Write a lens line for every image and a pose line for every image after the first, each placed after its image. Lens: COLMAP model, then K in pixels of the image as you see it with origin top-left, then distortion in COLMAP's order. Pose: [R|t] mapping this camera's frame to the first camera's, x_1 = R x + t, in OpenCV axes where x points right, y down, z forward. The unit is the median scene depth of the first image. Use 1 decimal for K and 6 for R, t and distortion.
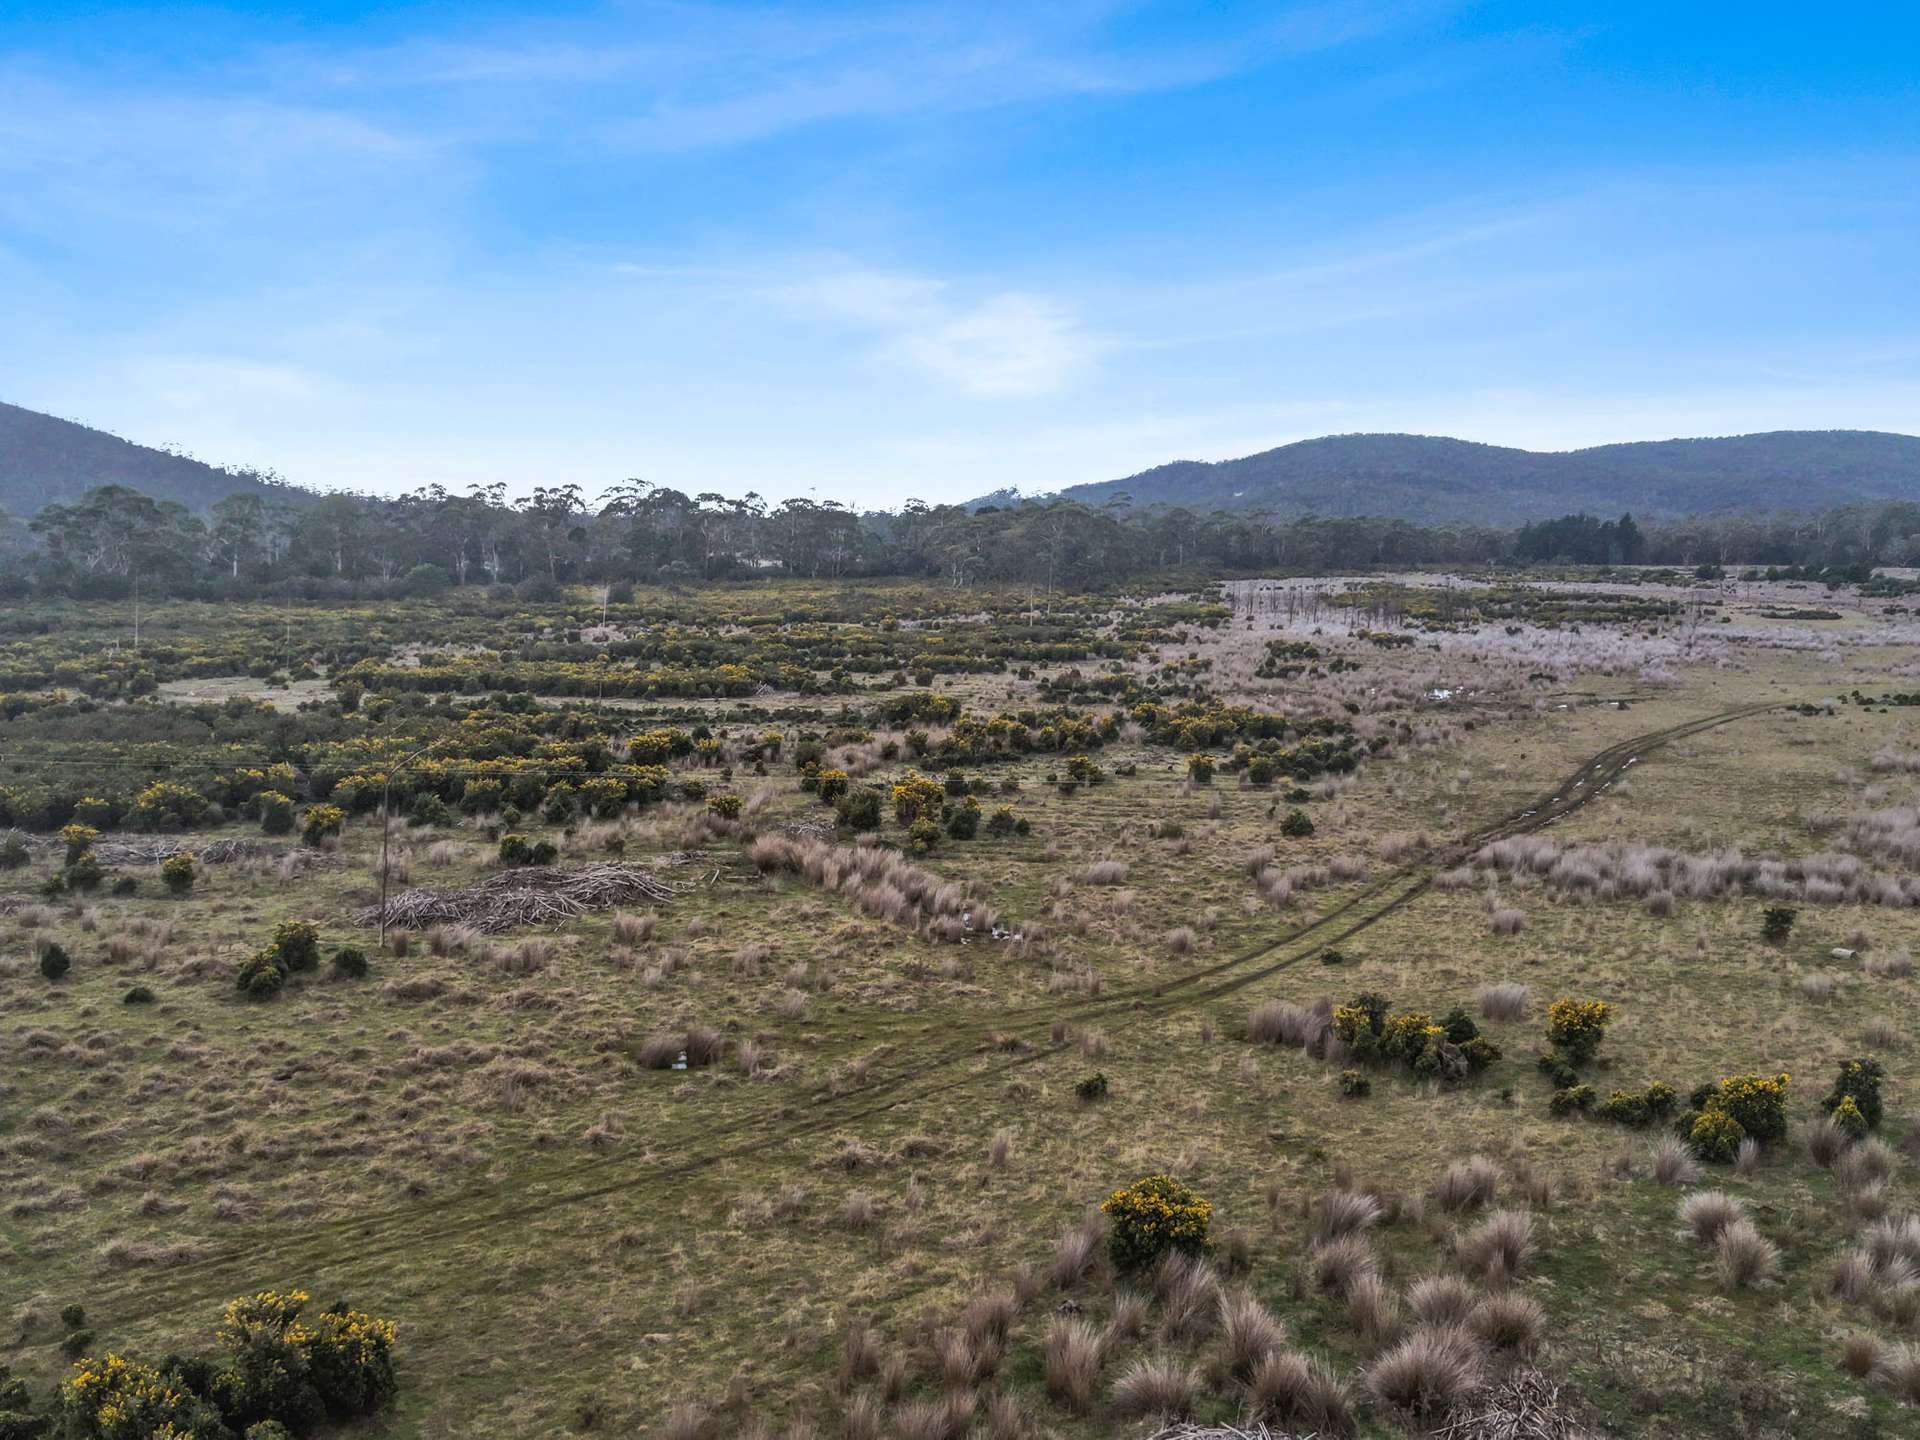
lens RADIAL K [[1865.8, 0, 957.1], [0, 1865.8, 720.0], [0, 0, 1]] dist [0.000640, 0.000000]
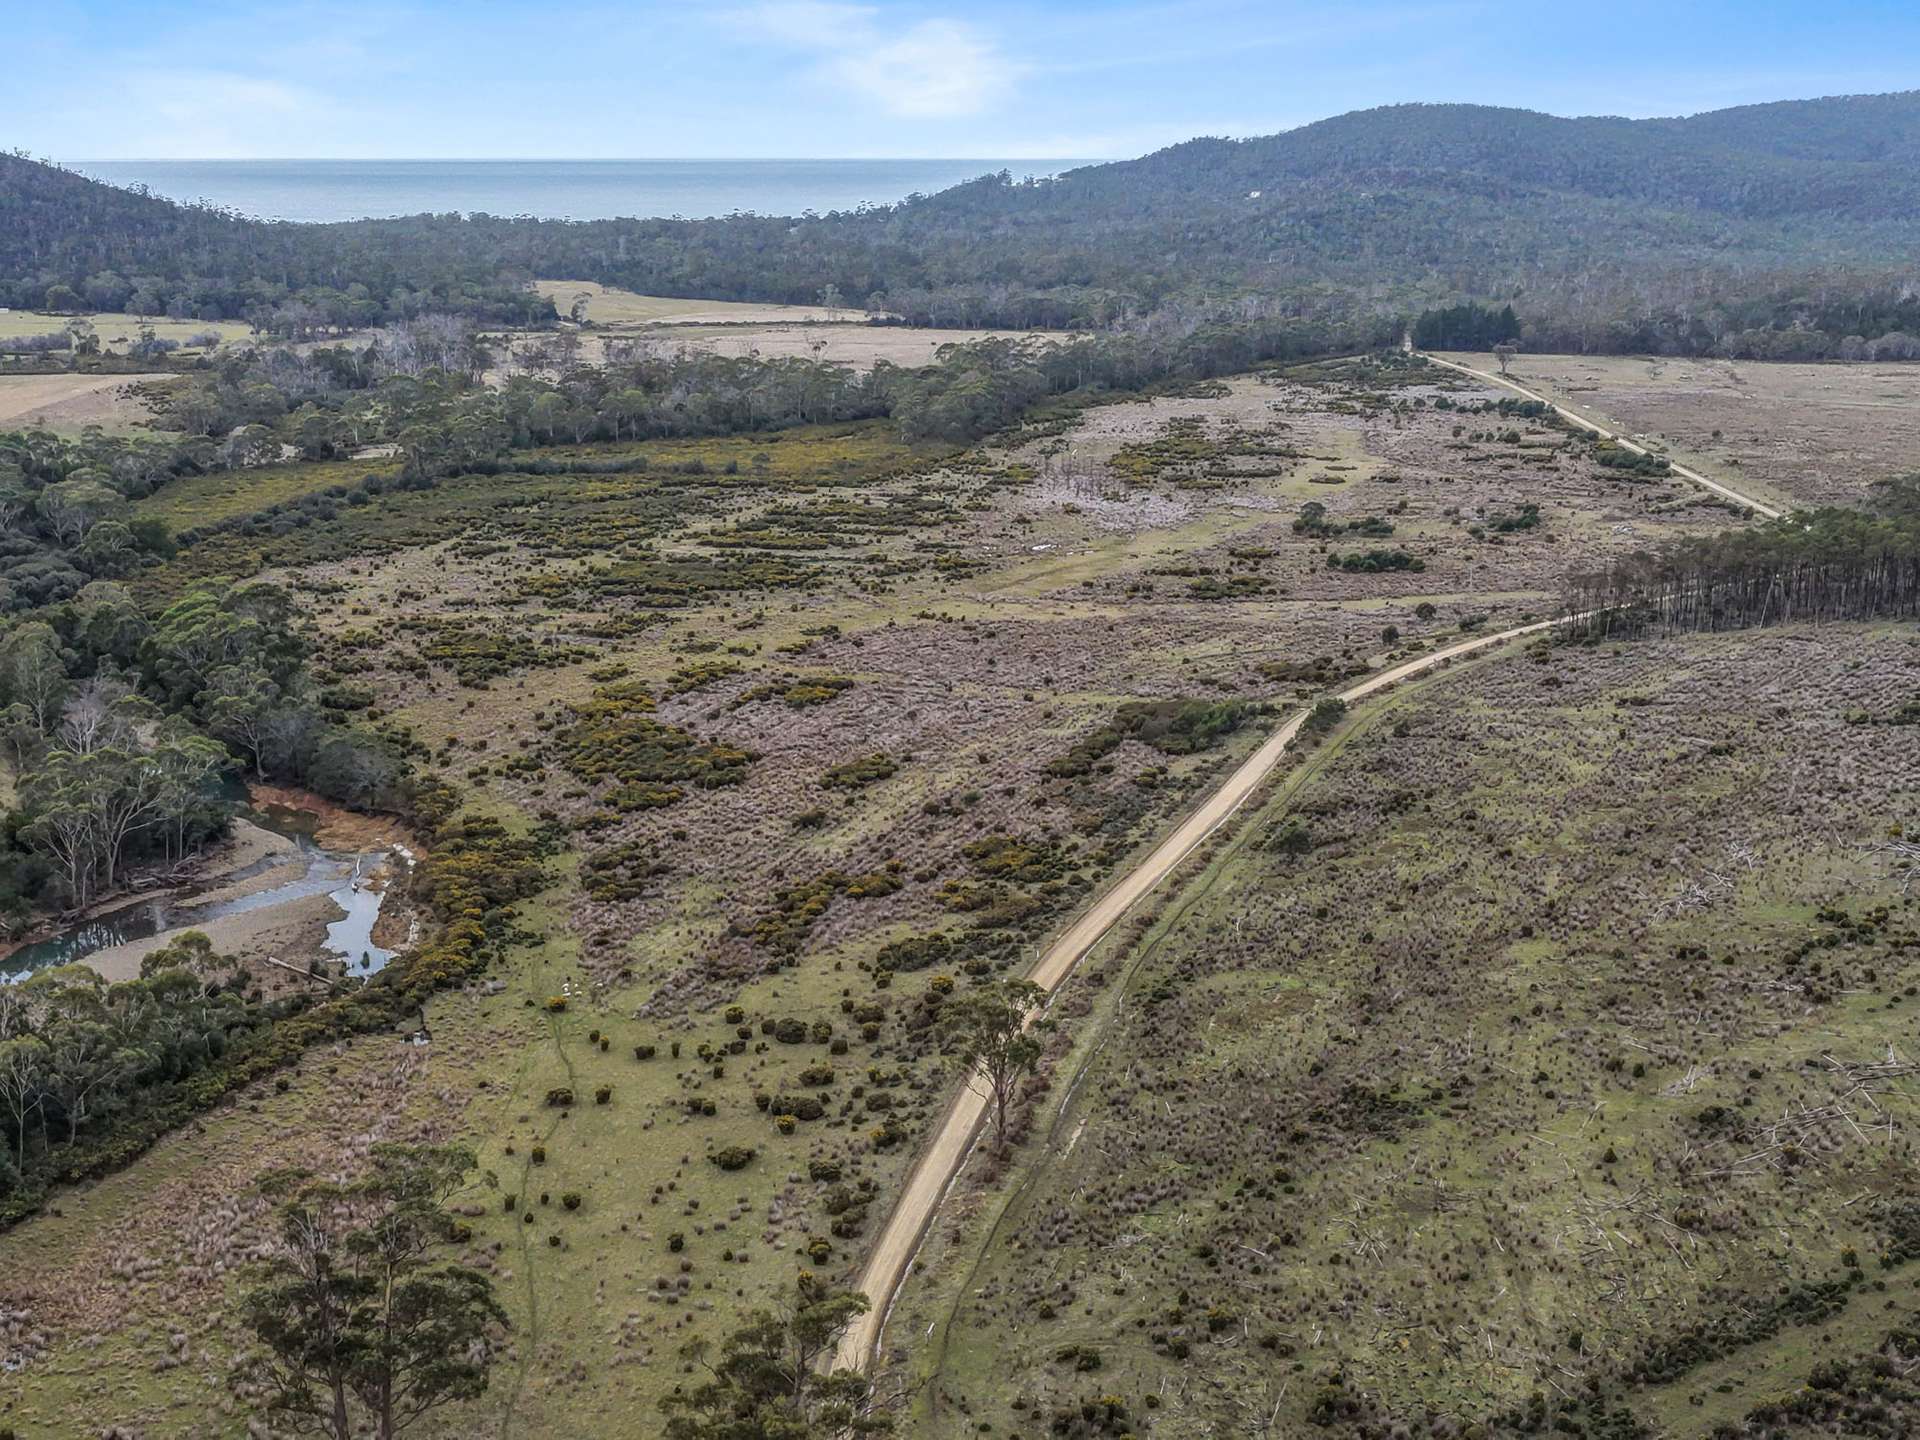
lens RADIAL K [[2583.7, 0, 919.5], [0, 2583.7, 735.5], [0, 0, 1]] dist [-0.002620, 0.000000]
pose [[0.999939, 0.005193, -0.009745, 0.091548], [-0.003971, 0.992588, 0.121459, -0.217578], [0.010303, -0.121413, 0.992549, -3.249032]]
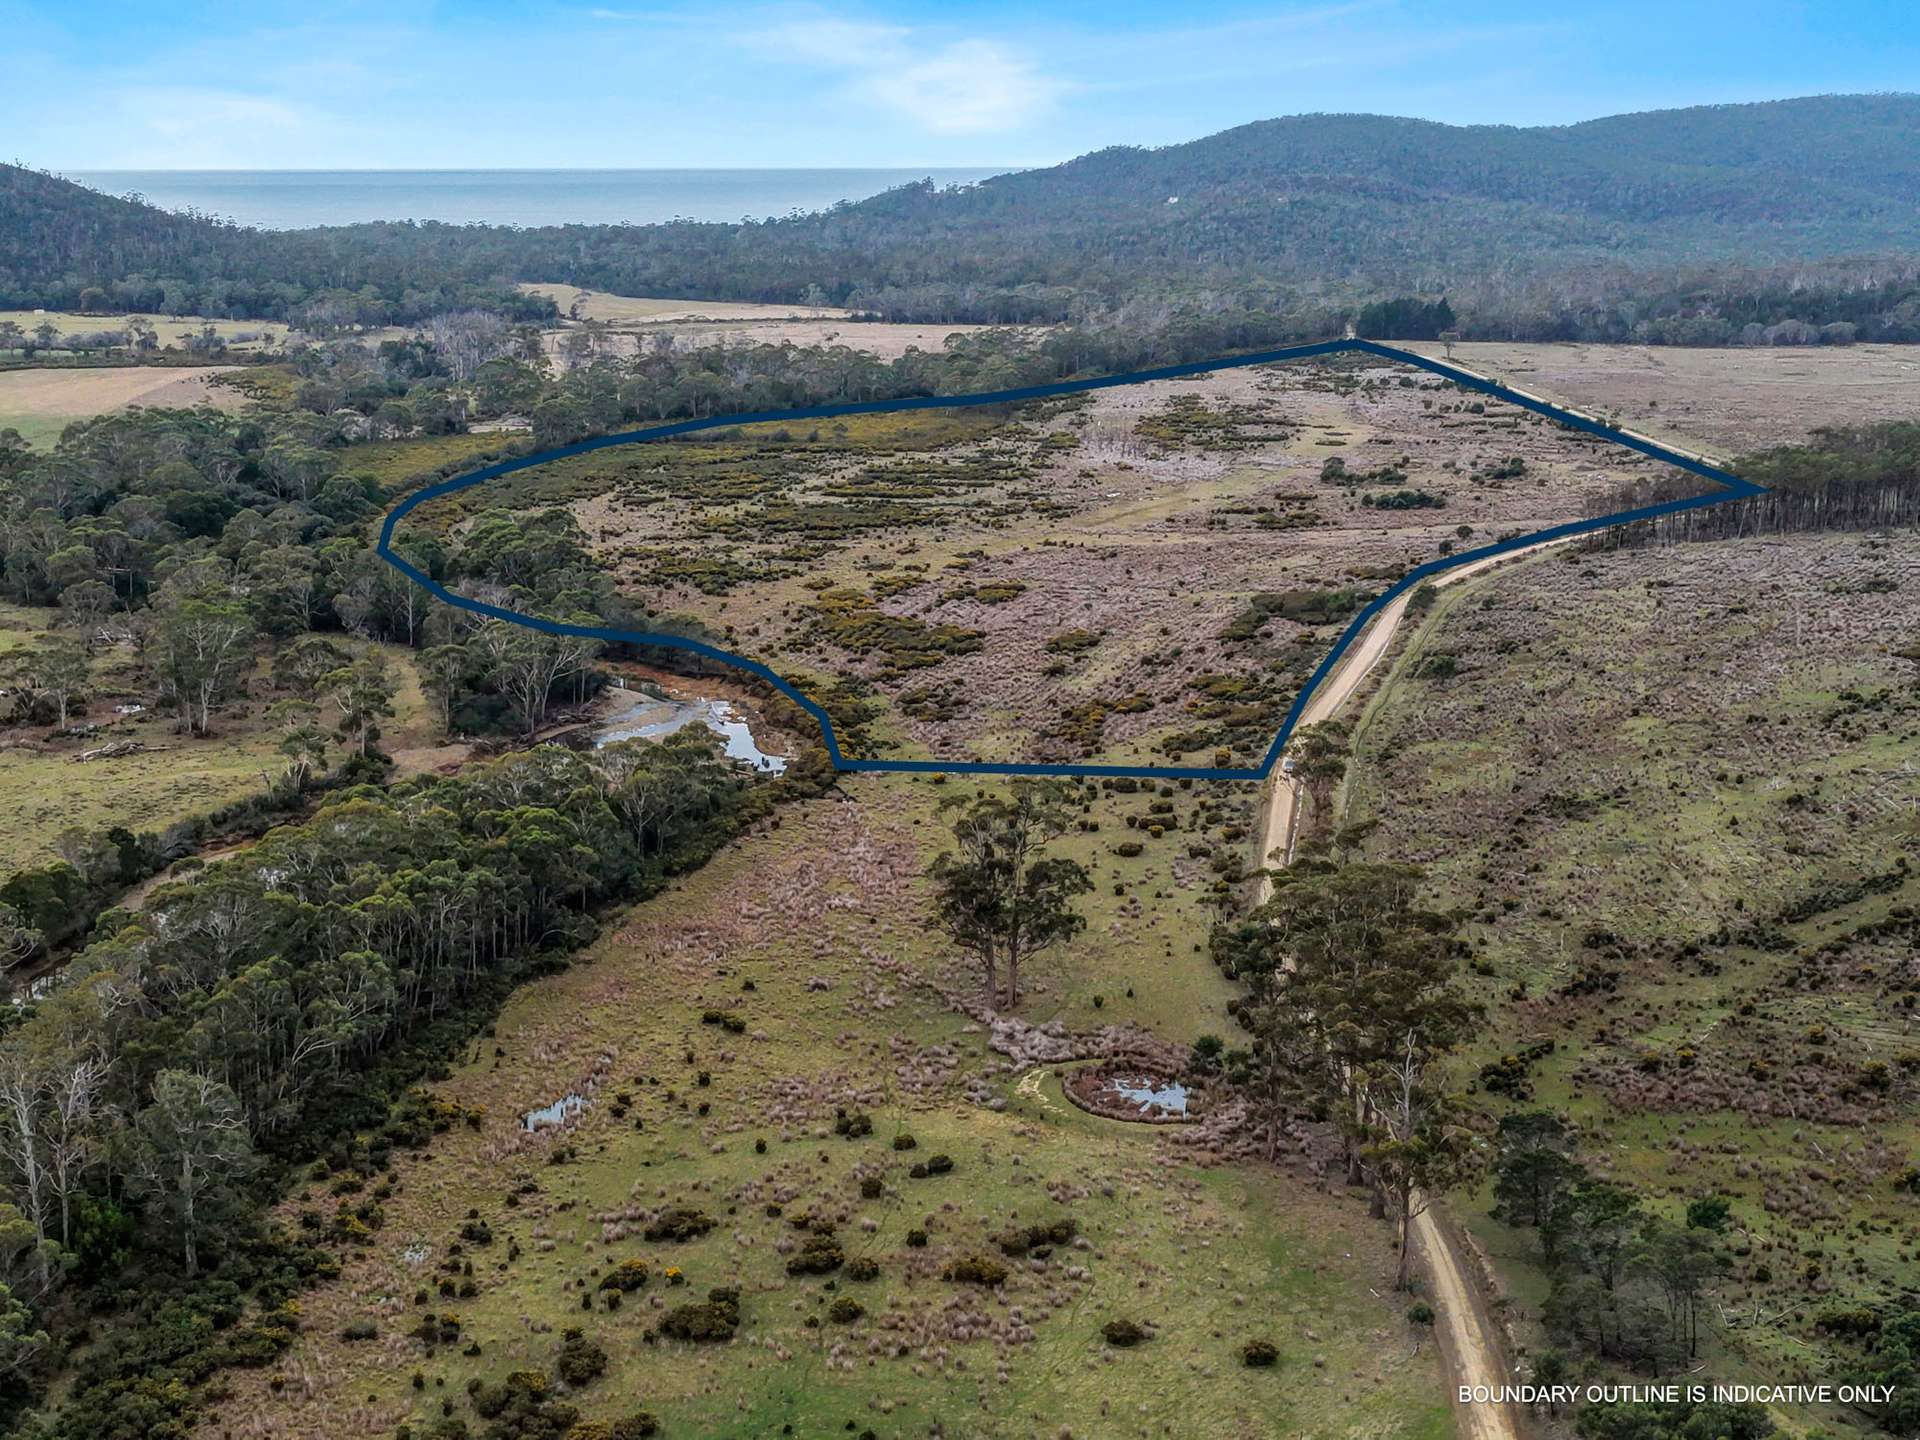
lens RADIAL K [[2583.7, 0, 956.9], [0, 2583.7, 717.0], [0, 0, 1]] dist [-0.002620, 0.000000]
pose [[0.998712, -0.010412, 0.049652, -0.300178], [0.004819, 0.993758, 0.111457, -0.141969], [-0.050502, -0.111074, 0.992528, -3.964508]]
